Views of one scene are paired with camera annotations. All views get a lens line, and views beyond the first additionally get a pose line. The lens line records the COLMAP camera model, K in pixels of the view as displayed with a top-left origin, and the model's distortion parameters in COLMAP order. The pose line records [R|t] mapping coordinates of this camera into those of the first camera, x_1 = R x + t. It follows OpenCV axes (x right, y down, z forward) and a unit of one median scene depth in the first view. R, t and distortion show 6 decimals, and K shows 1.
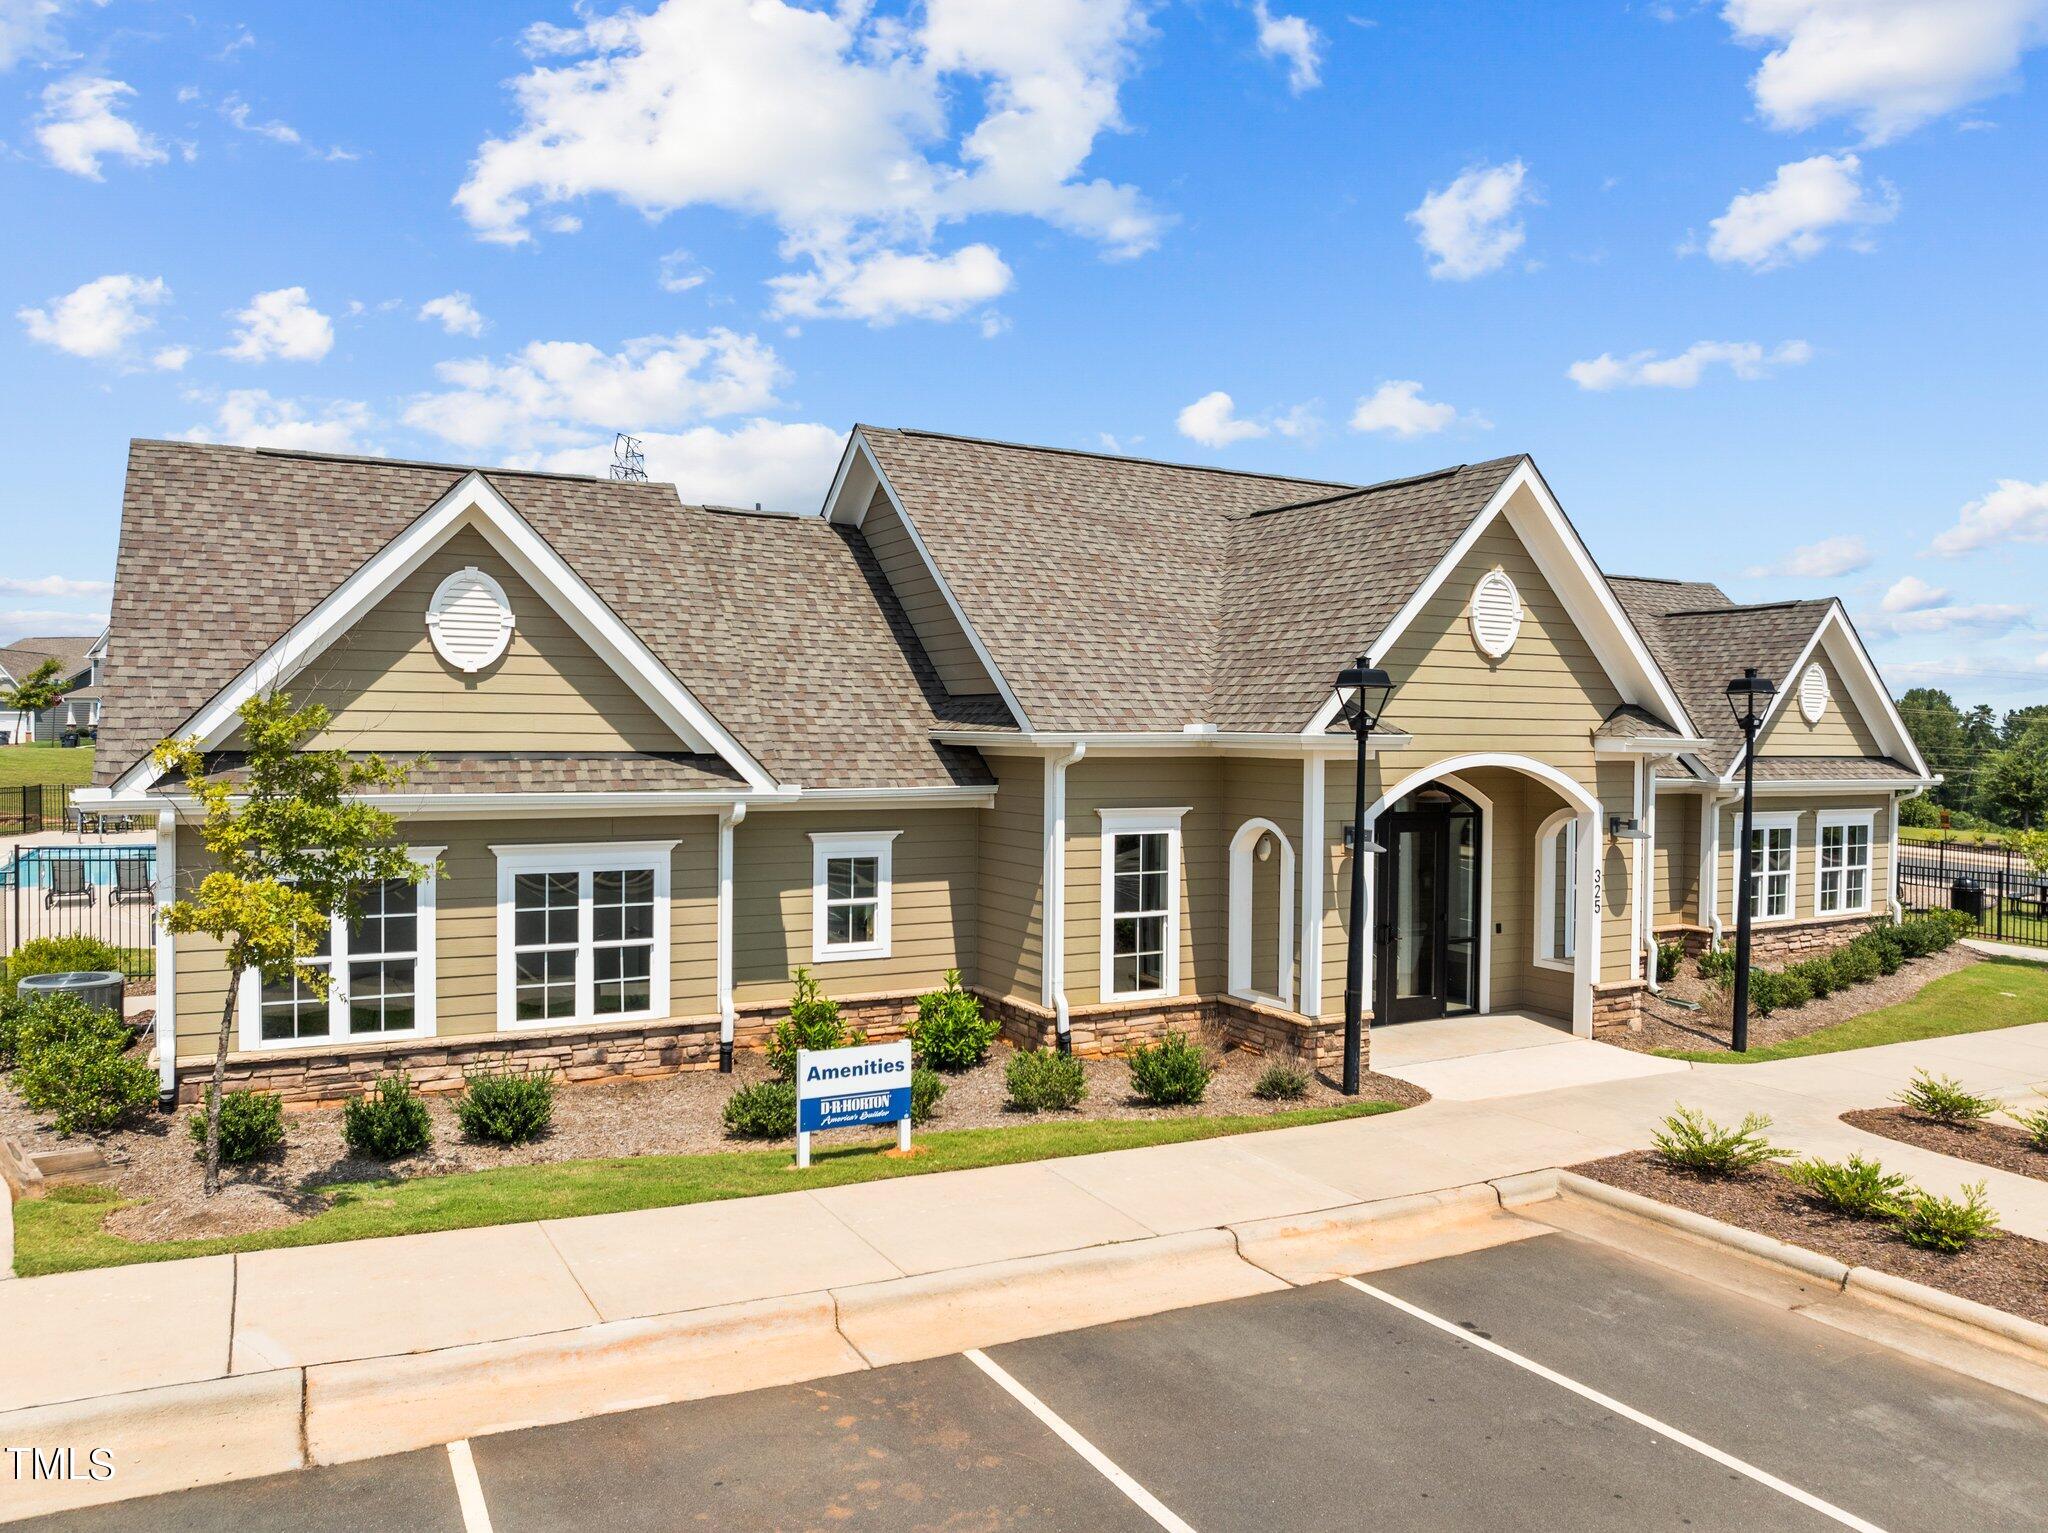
lens RADIAL K [[1429.0, 0, 1024.0], [0, 1429.0, 766.5], [0, 0, 1]] dist [-0.036268, -0.000462]
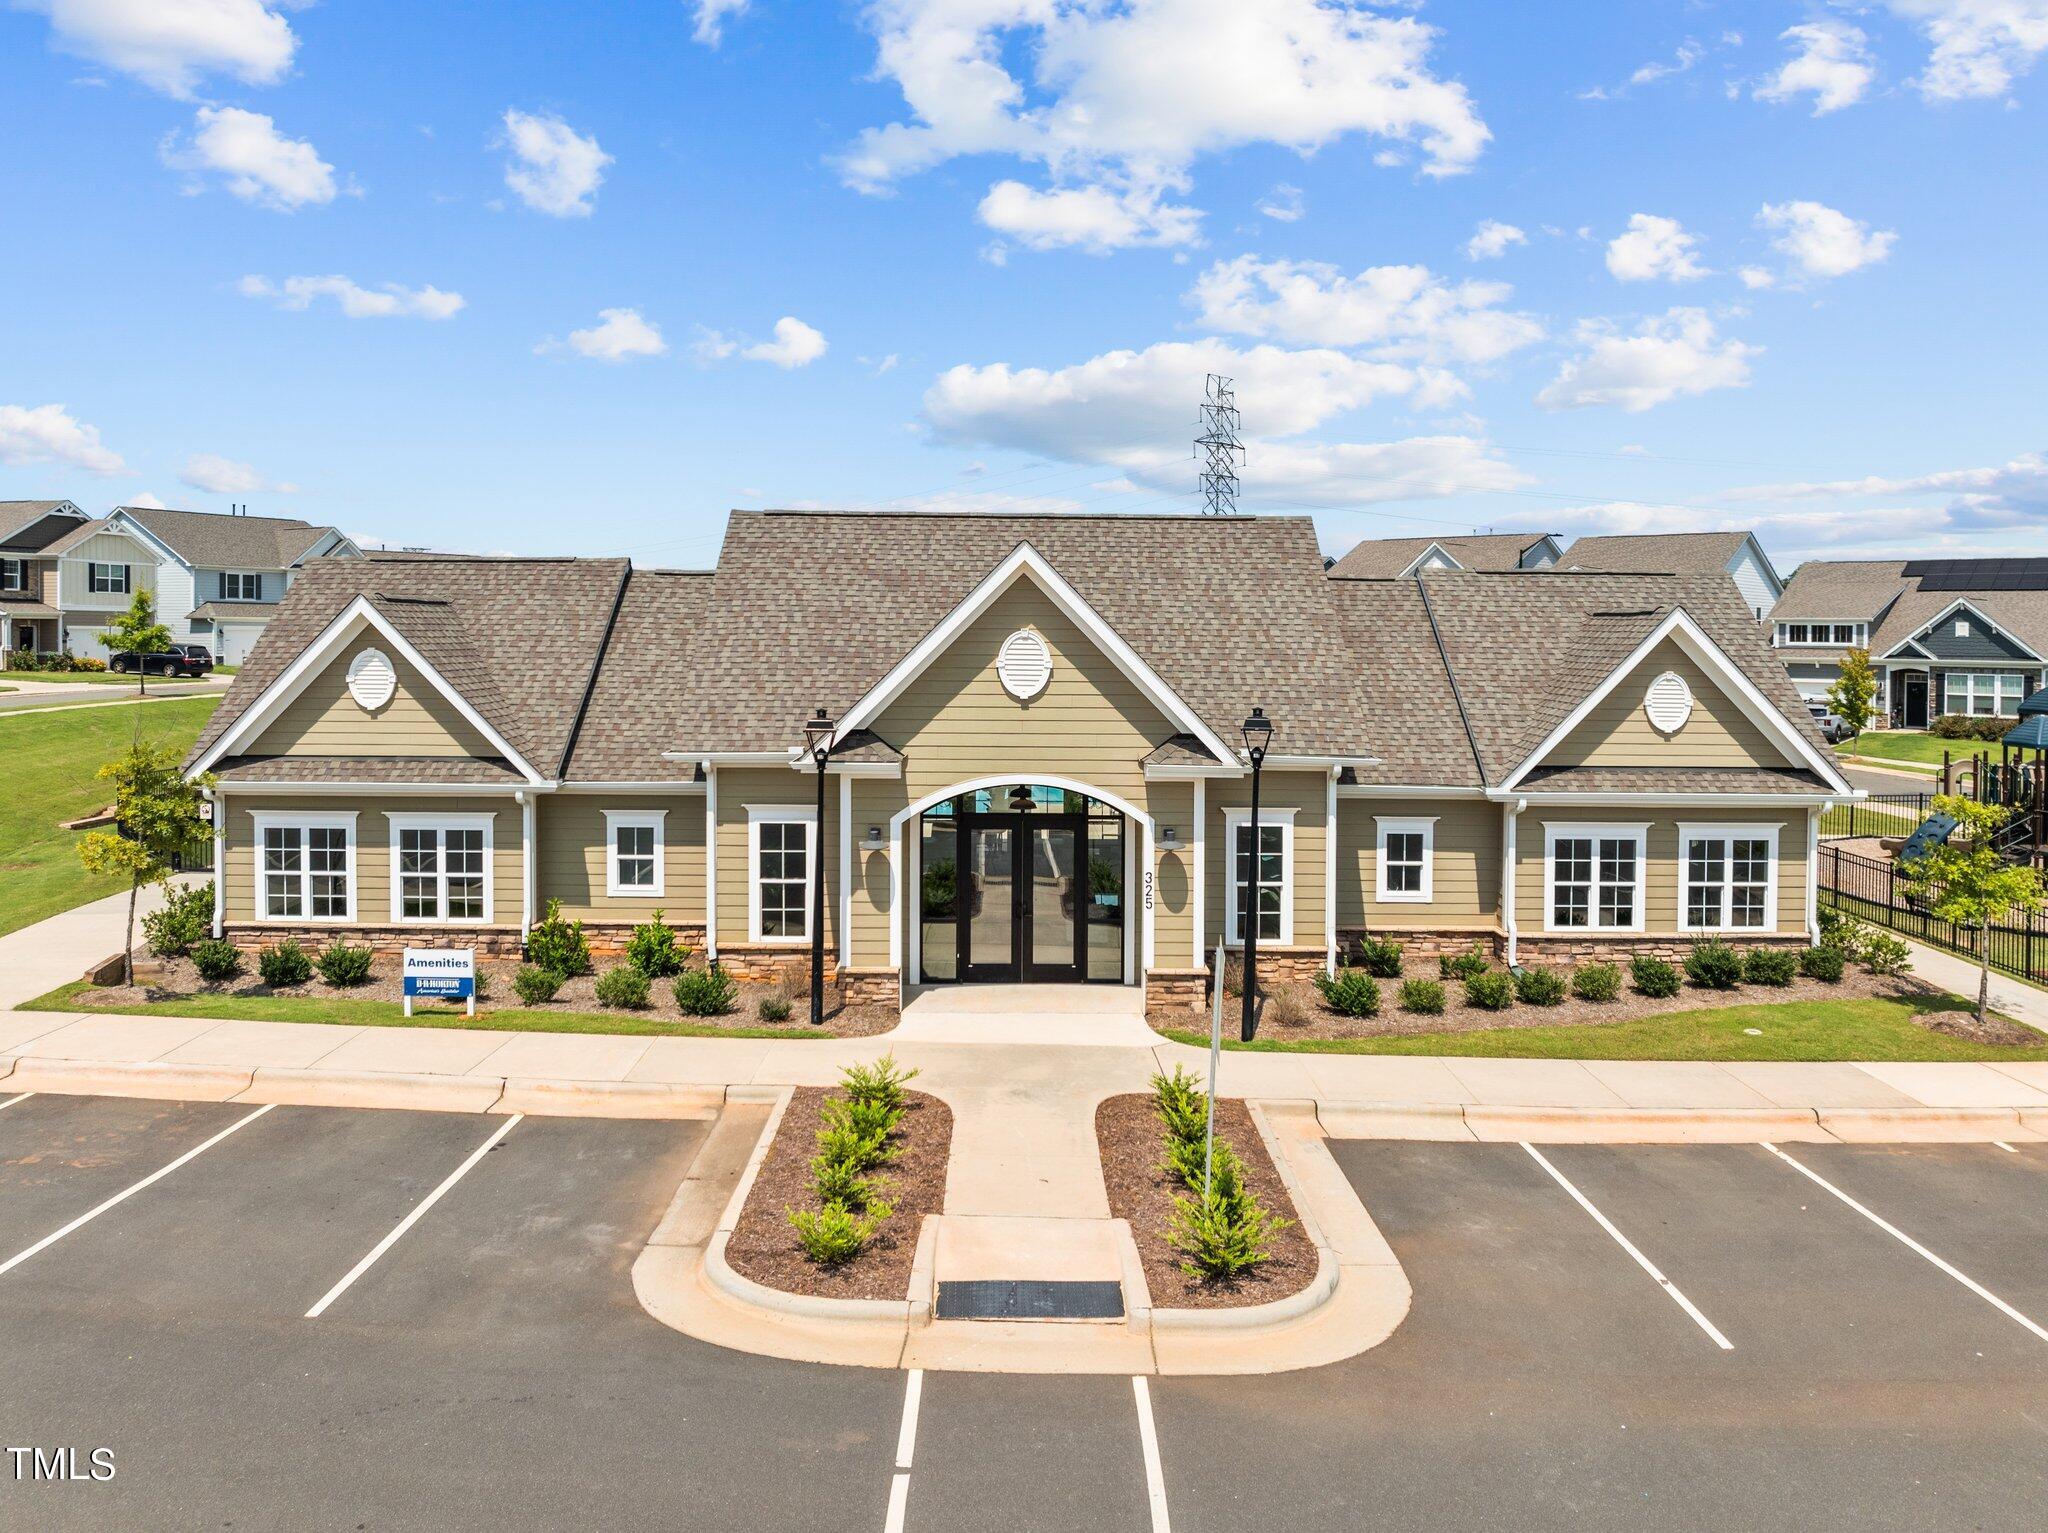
lens RADIAL K [[1463.3, 0, 1041.8], [0, 1463.3, 676.8], [0, 0, 1]] dist [-0.006664, -0.057305]
pose [[0.881610, 0.010986, -0.471852, 1.029323], [-0.010292, 0.999939, 0.004052, -0.109257], [0.471867, 0.001284, 0.881669, -0.142737]]
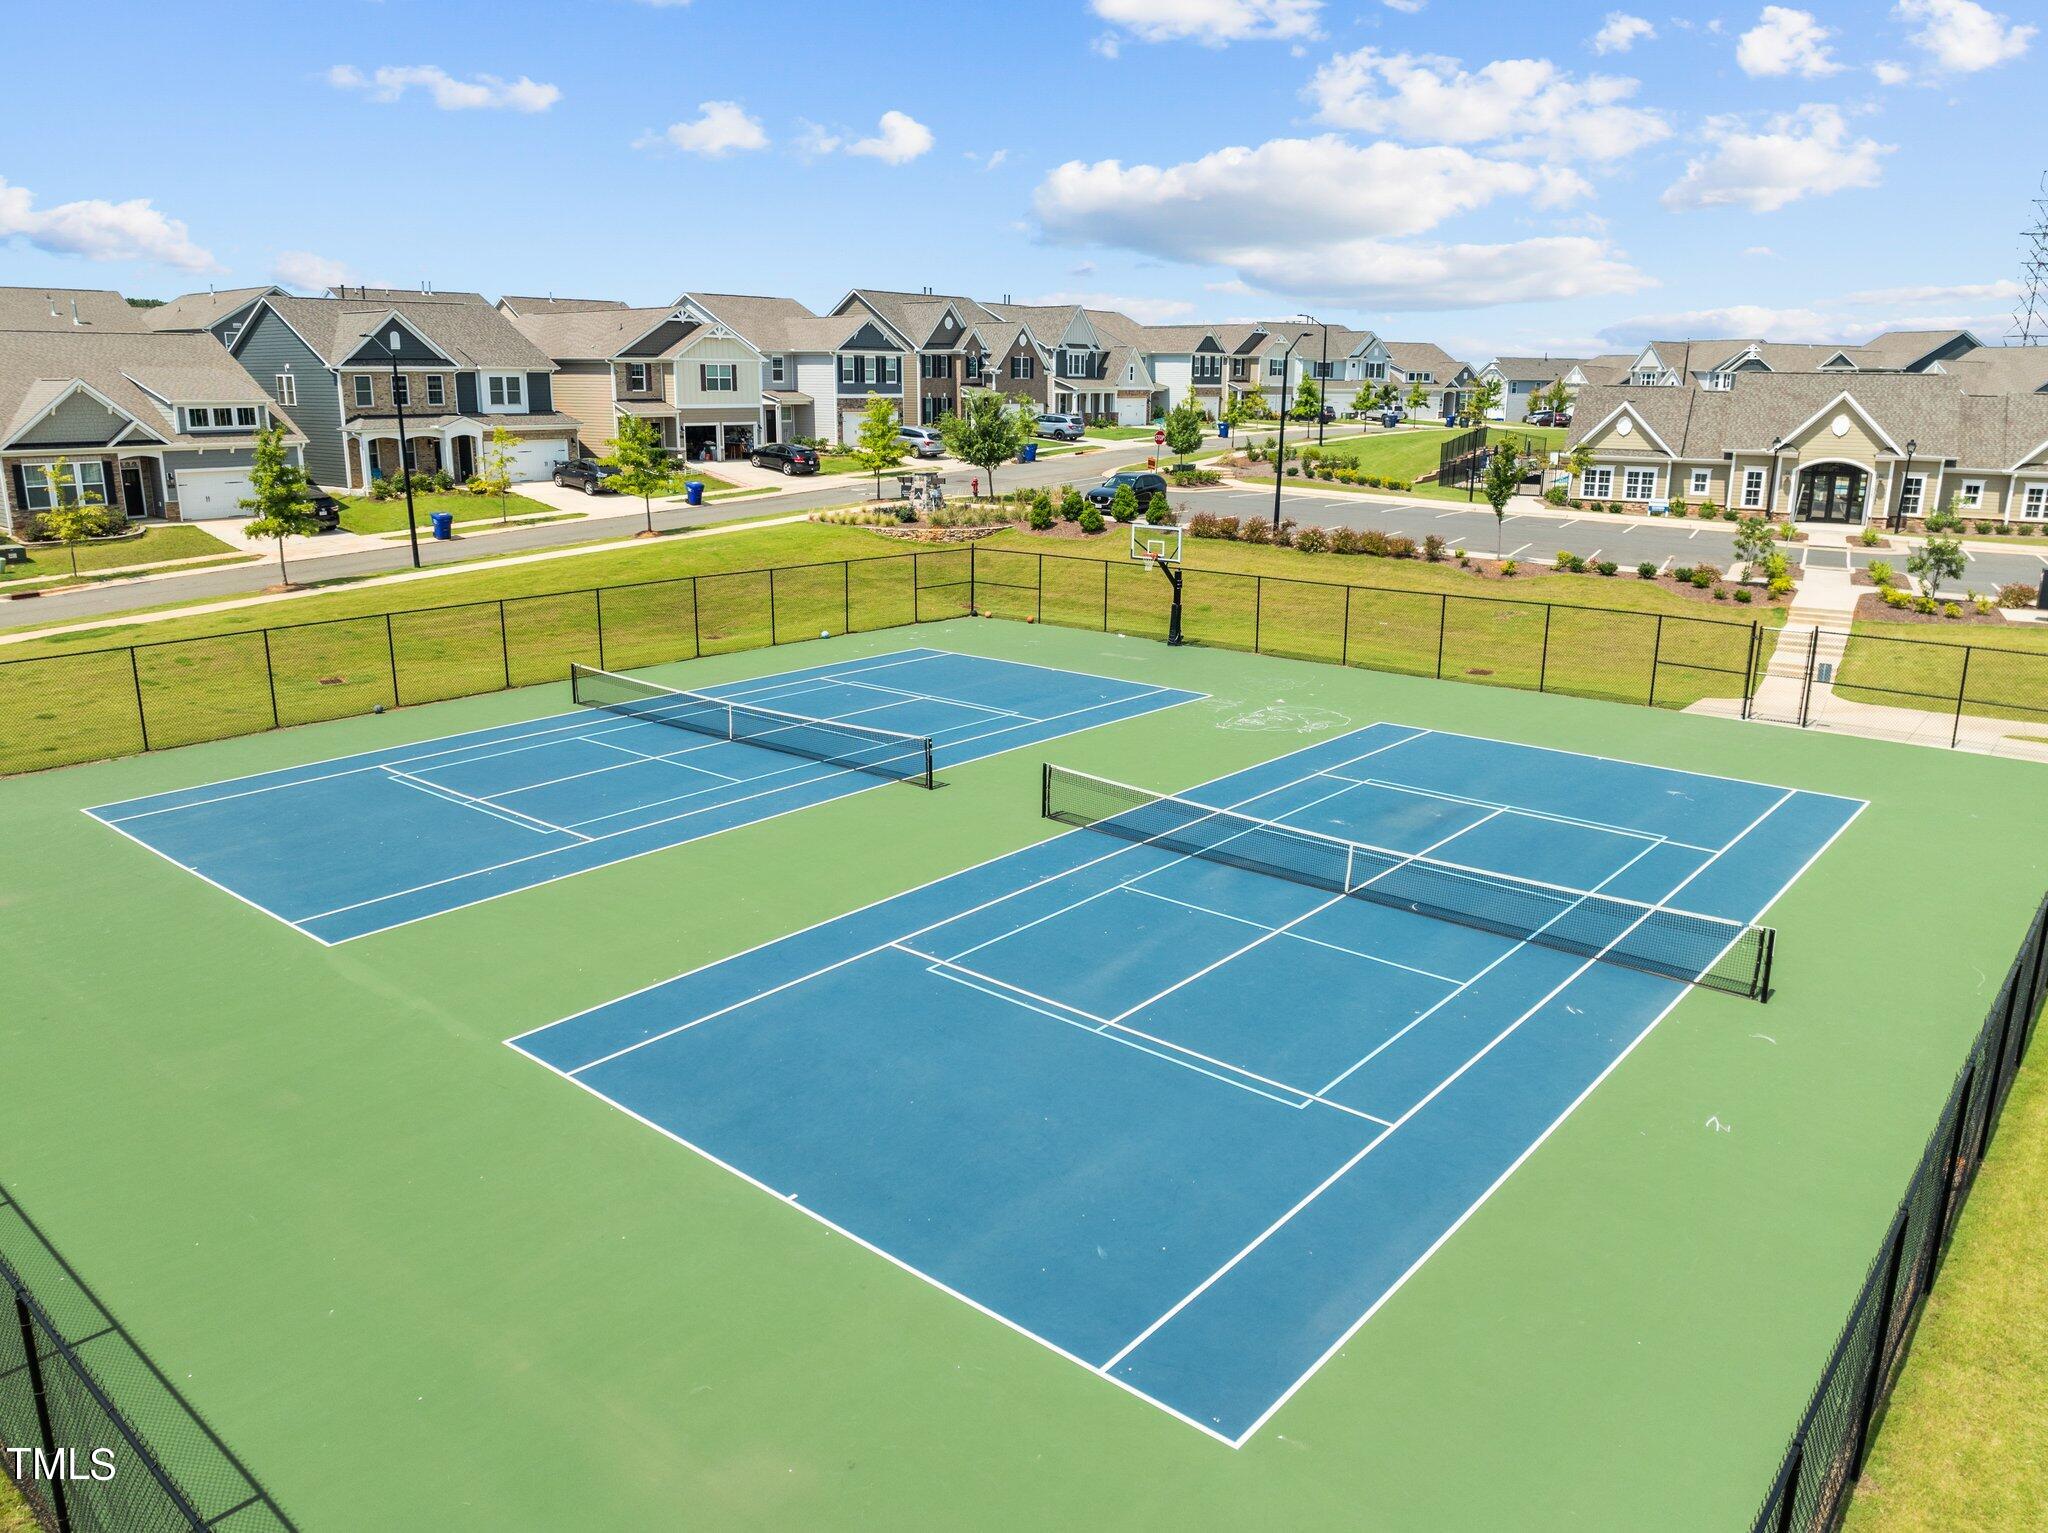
lens RADIAL K [[1441.2, 0, 1024.0], [0, 1441.2, 766.5], [0, 0, 1]] dist [-0.058961, 0.026448]
pose [[0.532927, 0.212223, -0.819116, 3.002855], [-0.017832, 0.970639, 0.239879, -0.093292], [0.845973, -0.113232, 0.521064, -3.802442]]
